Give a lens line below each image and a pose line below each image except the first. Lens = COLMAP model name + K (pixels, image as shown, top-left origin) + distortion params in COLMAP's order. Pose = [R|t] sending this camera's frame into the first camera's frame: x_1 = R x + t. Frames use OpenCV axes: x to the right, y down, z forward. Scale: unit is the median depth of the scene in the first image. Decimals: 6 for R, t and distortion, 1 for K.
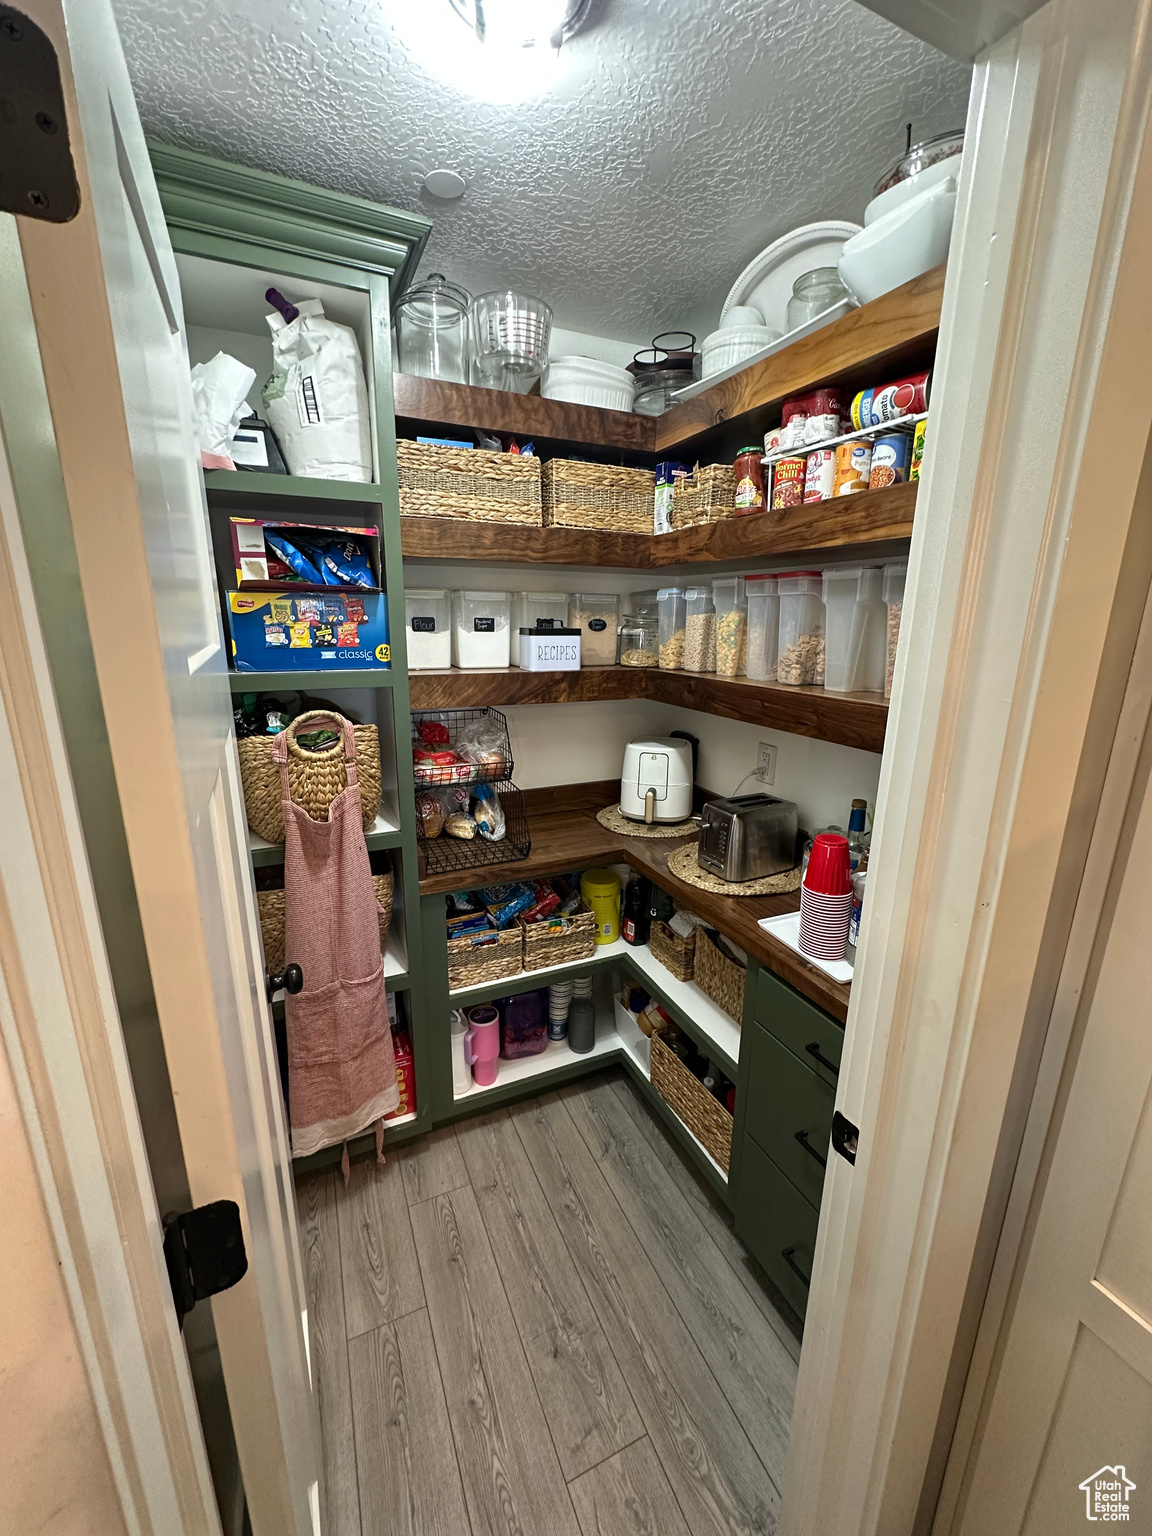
lens RADIAL K [[610.8, 0, 581.3], [0, 610.8, 770.3], [0, 0, 1]] dist [-0.002549, 0.001078]
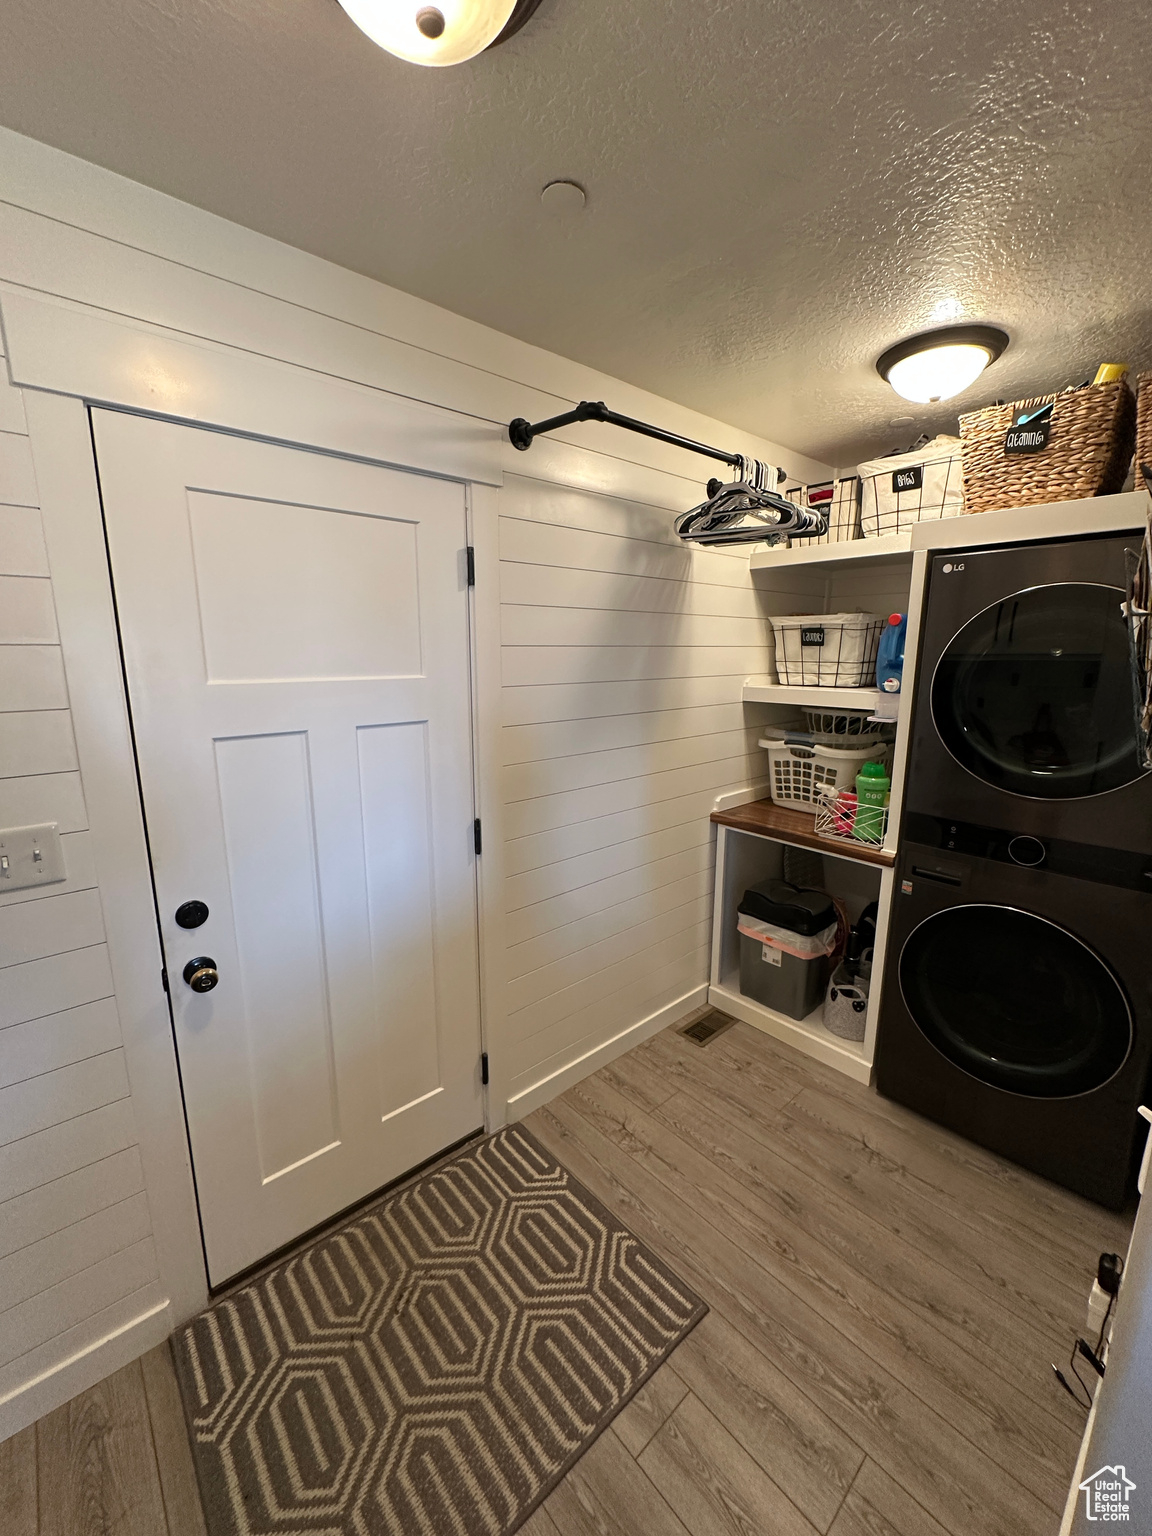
lens RADIAL K [[610.8, 0, 576.4], [0, 610.8, 769.7], [0, 0, 1]] dist [-0.002549, 0.001078]
pose [[0.957302, -0.064554, 0.281790, -0.470179], [0.078900, 0.996086, -0.039852, -0.002451], [-0.278114, 0.060383, 0.958648, -0.065162]]
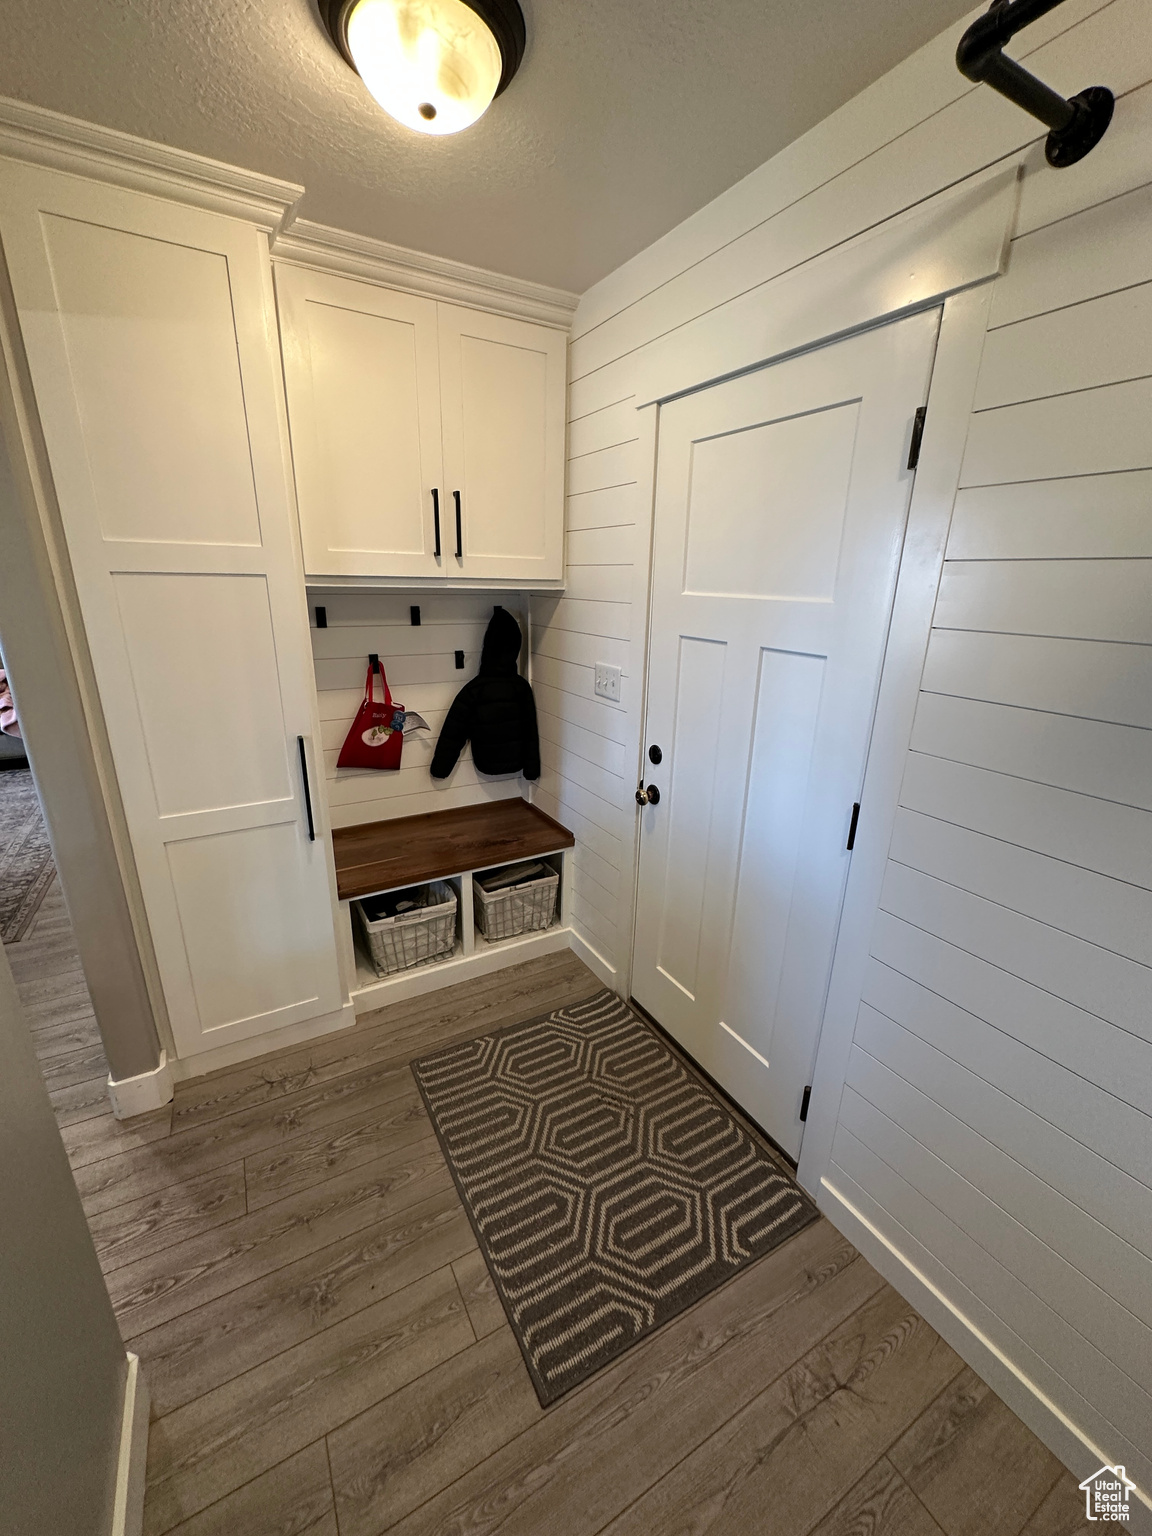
lens RADIAL K [[610.8, 0, 577.9], [0, 610.8, 769.1], [0, 0, 1]] dist [-0.002549, 0.001078]
pose [[0.085482, 0.293276, -0.952199, 0.664943], [-0.265121, 0.927936, 0.262003, -0.169864], [0.960419, 0.230051, 0.157075, 0.741834]]
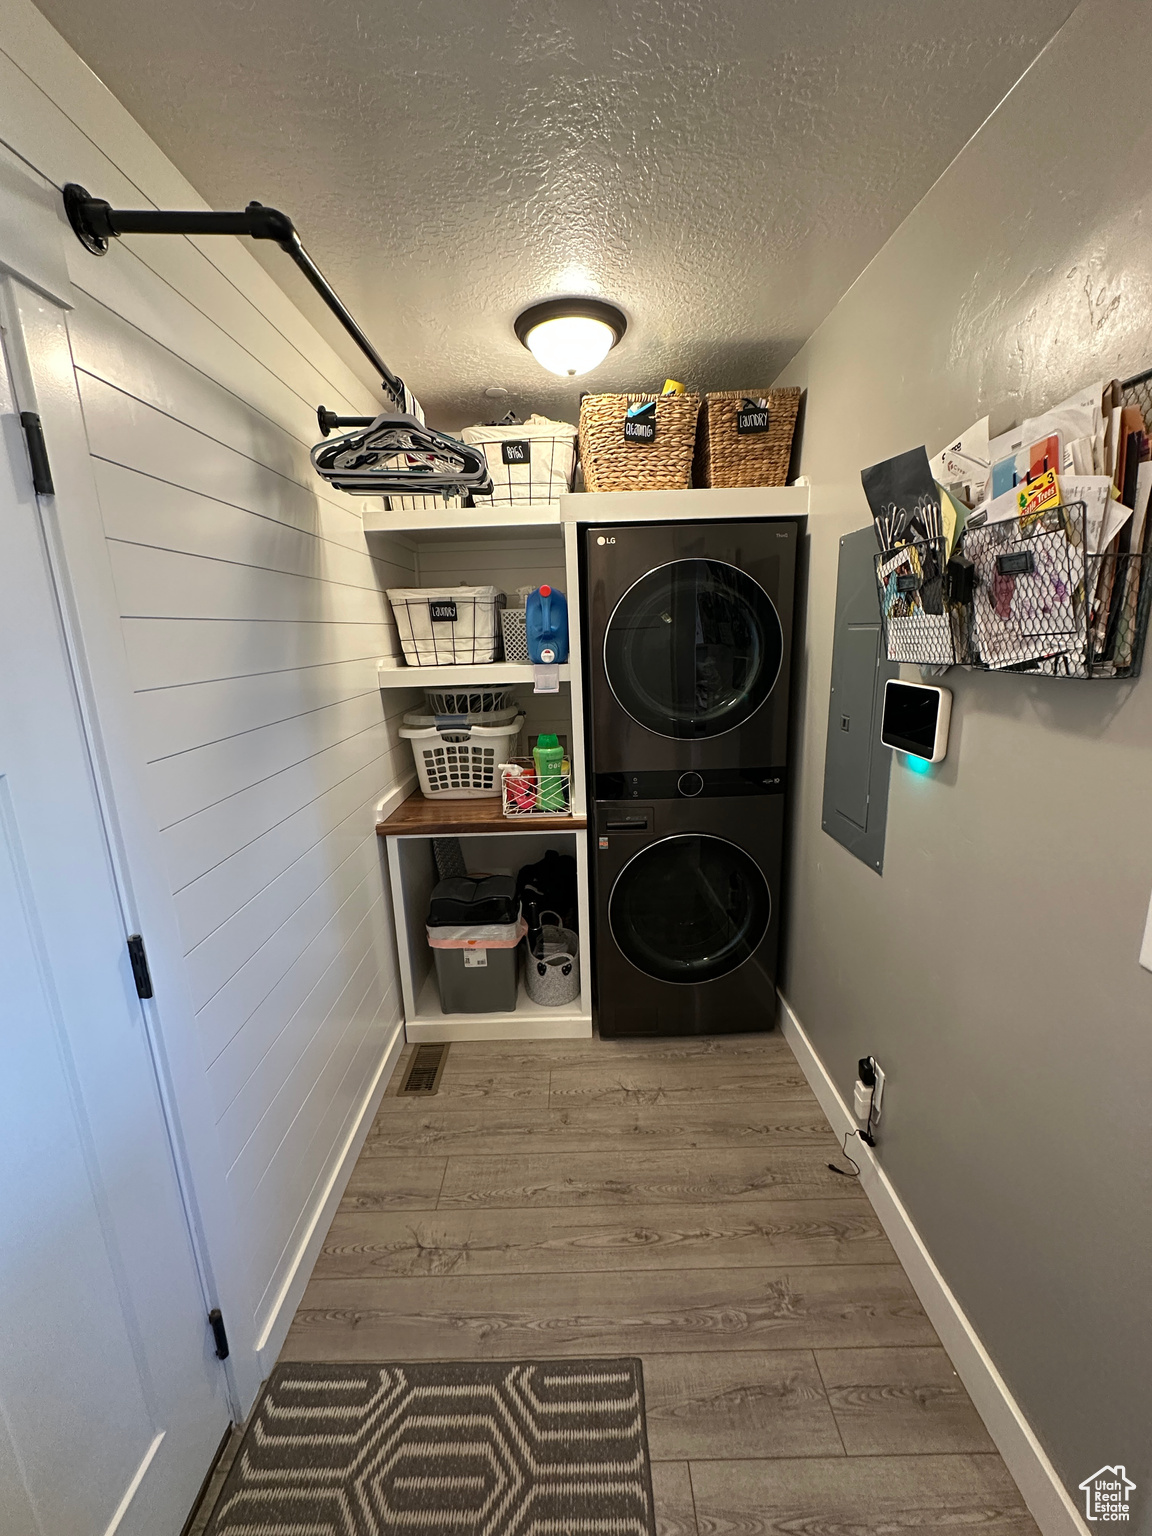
lens RADIAL K [[610.8, 0, 576.9], [0, 610.8, 769.1], [0, 0, 1]] dist [-0.002549, 0.001078]
pose [[0.418560, -0.224338, 0.880046, -0.701262], [0.259283, 0.958199, 0.120943, -0.117346], [-0.870391, 0.177559, 0.459230, 0.497830]]
